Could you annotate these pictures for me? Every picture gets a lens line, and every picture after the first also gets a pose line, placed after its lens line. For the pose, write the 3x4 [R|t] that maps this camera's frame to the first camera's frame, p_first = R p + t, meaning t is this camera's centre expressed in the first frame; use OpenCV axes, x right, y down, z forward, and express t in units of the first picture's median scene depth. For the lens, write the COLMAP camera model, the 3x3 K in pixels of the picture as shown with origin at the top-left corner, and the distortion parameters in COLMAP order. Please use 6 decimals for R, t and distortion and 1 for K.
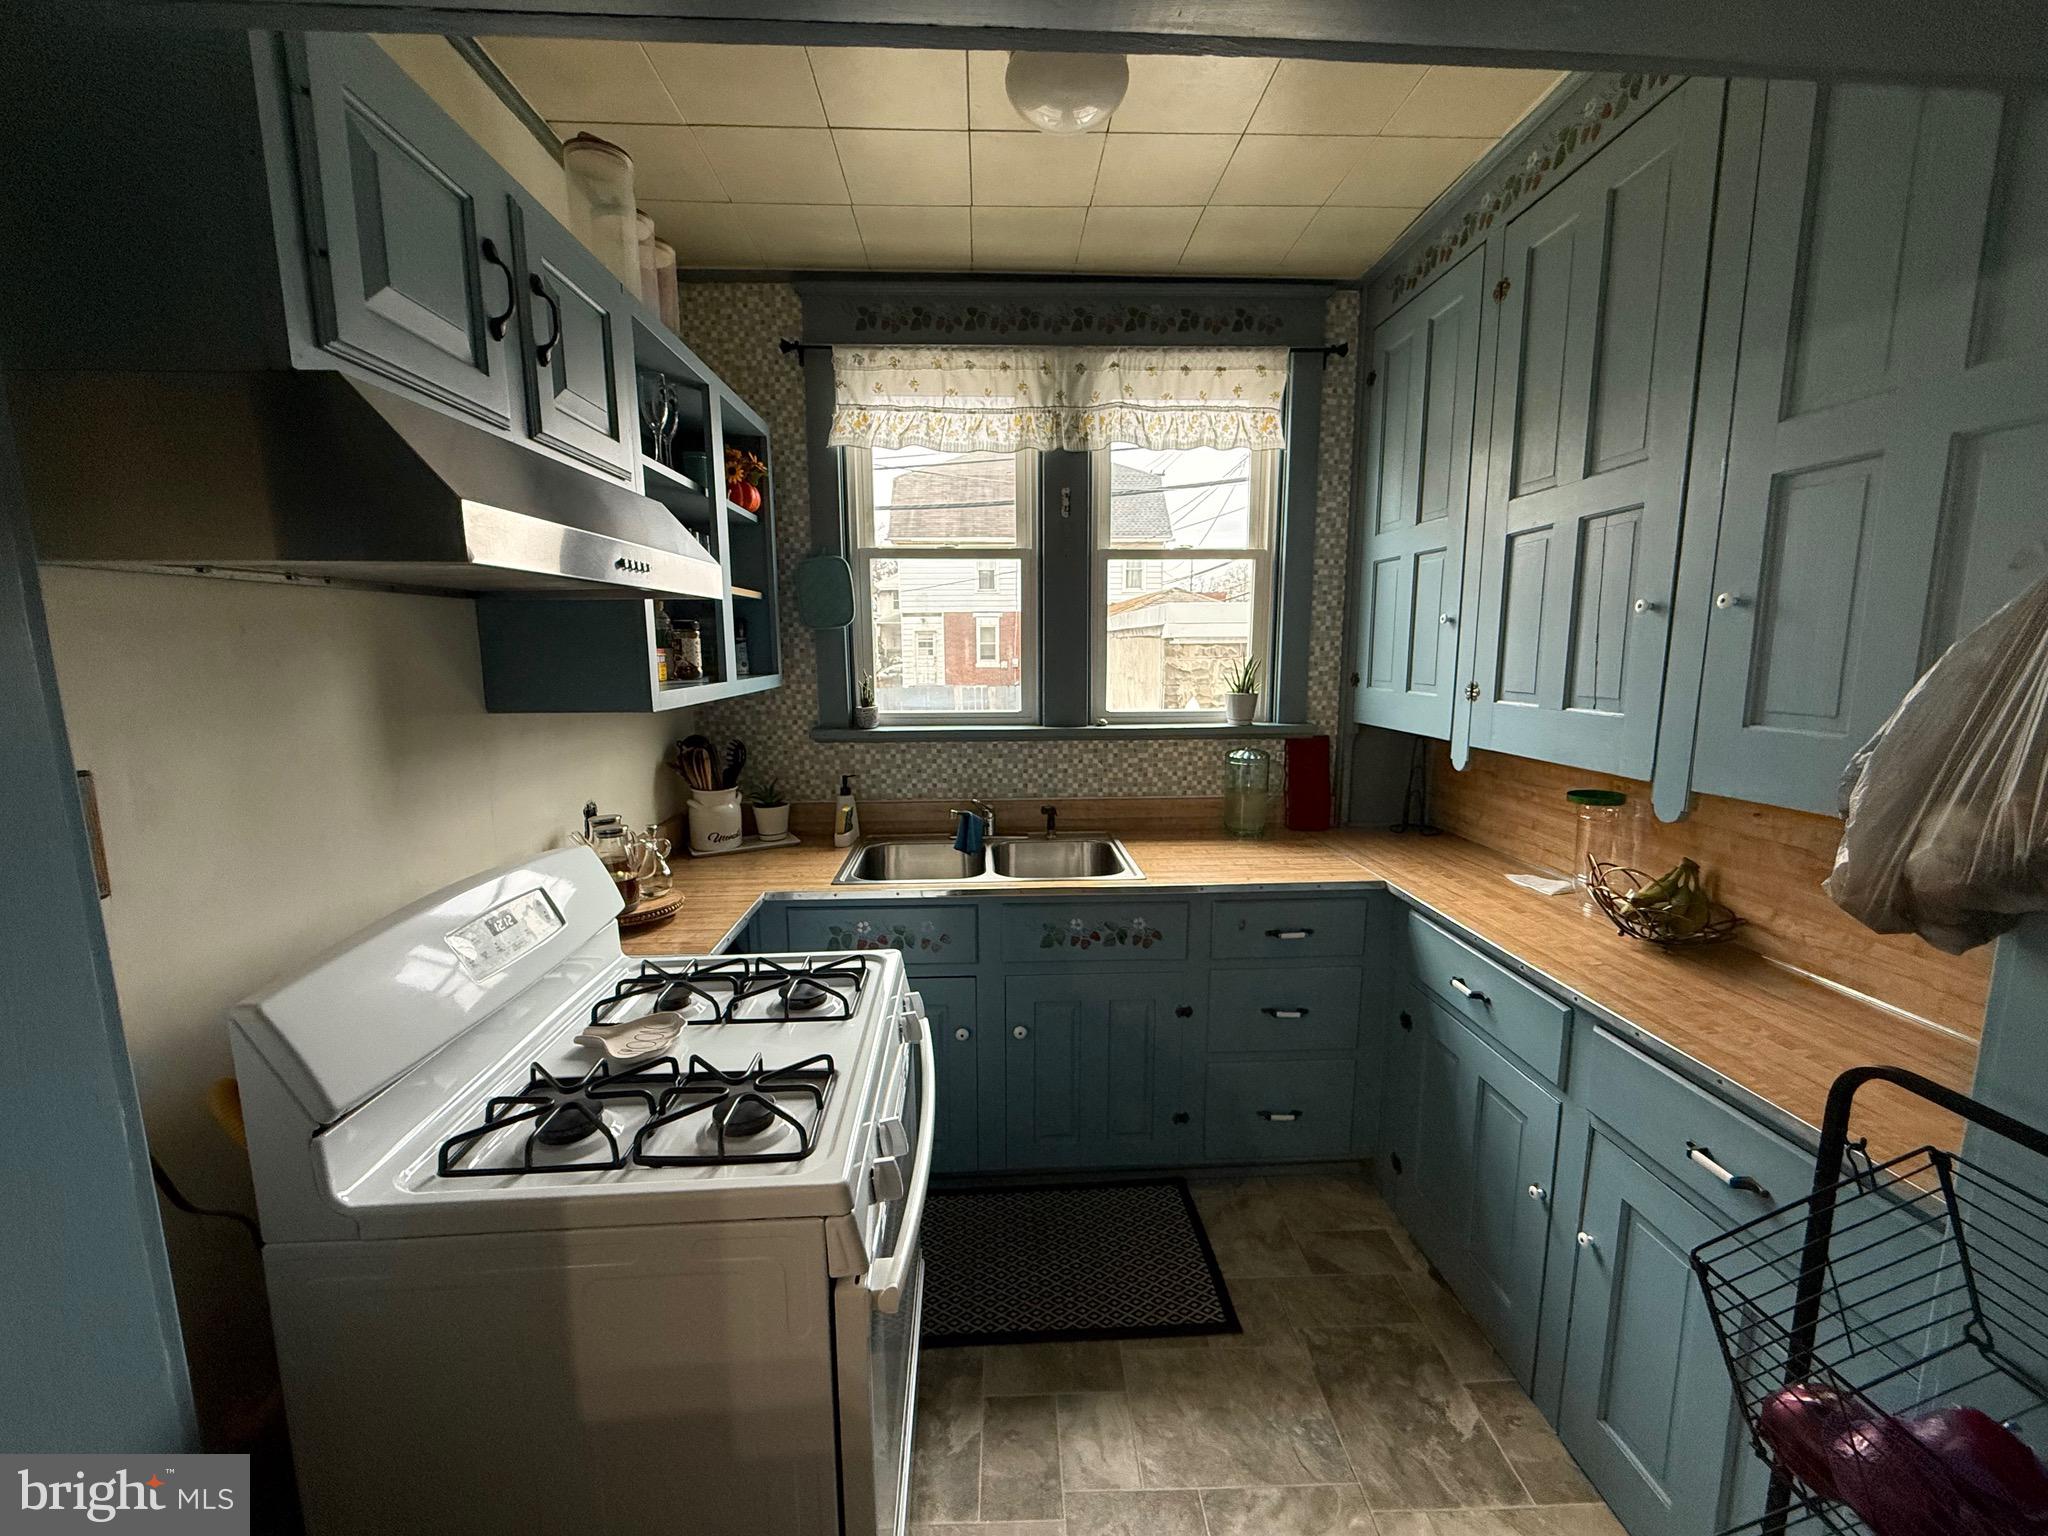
lens RADIAL K [[812.7, 0, 1022.6], [0, 812.7, 764.4], [0, 0, 1]] dist [-0.002474, 0.000330]
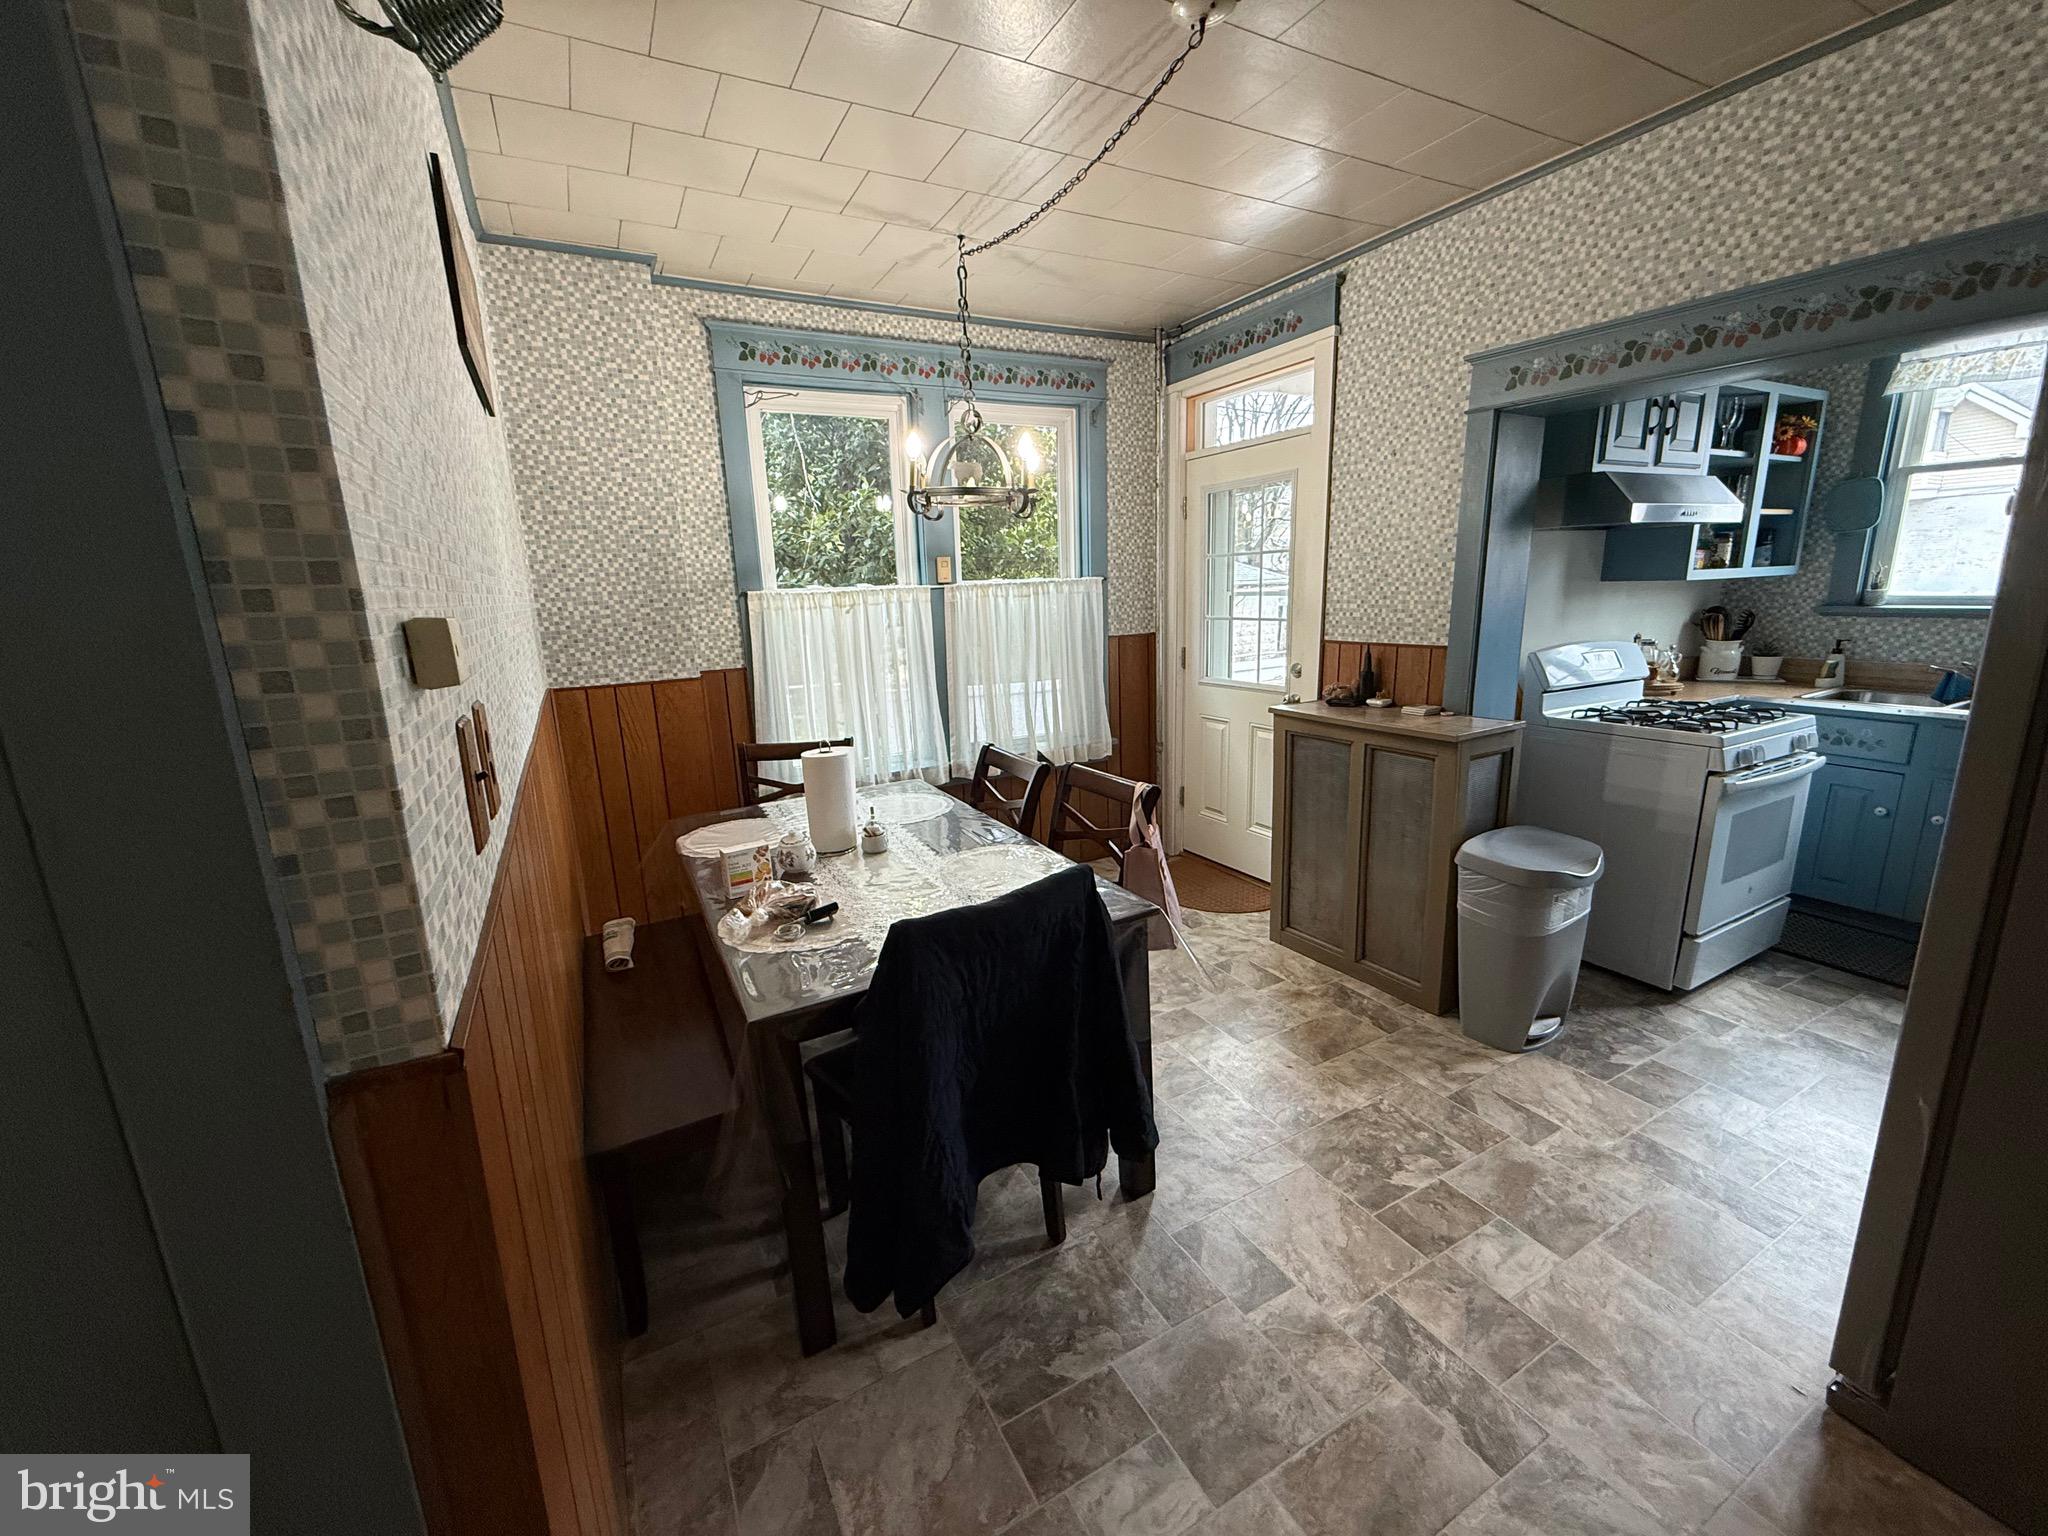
lens RADIAL K [[812.7, 0, 1016.8], [0, 812.7, 762.8], [0, 0, 1]] dist [-0.002474, 0.000330]
pose [[0.433612, 0.191810, -0.880449, 0.465671], [-0.103151, 0.981225, 0.162964, 0.150416], [0.895176, 0.020156, 0.445256, -0.939935]]
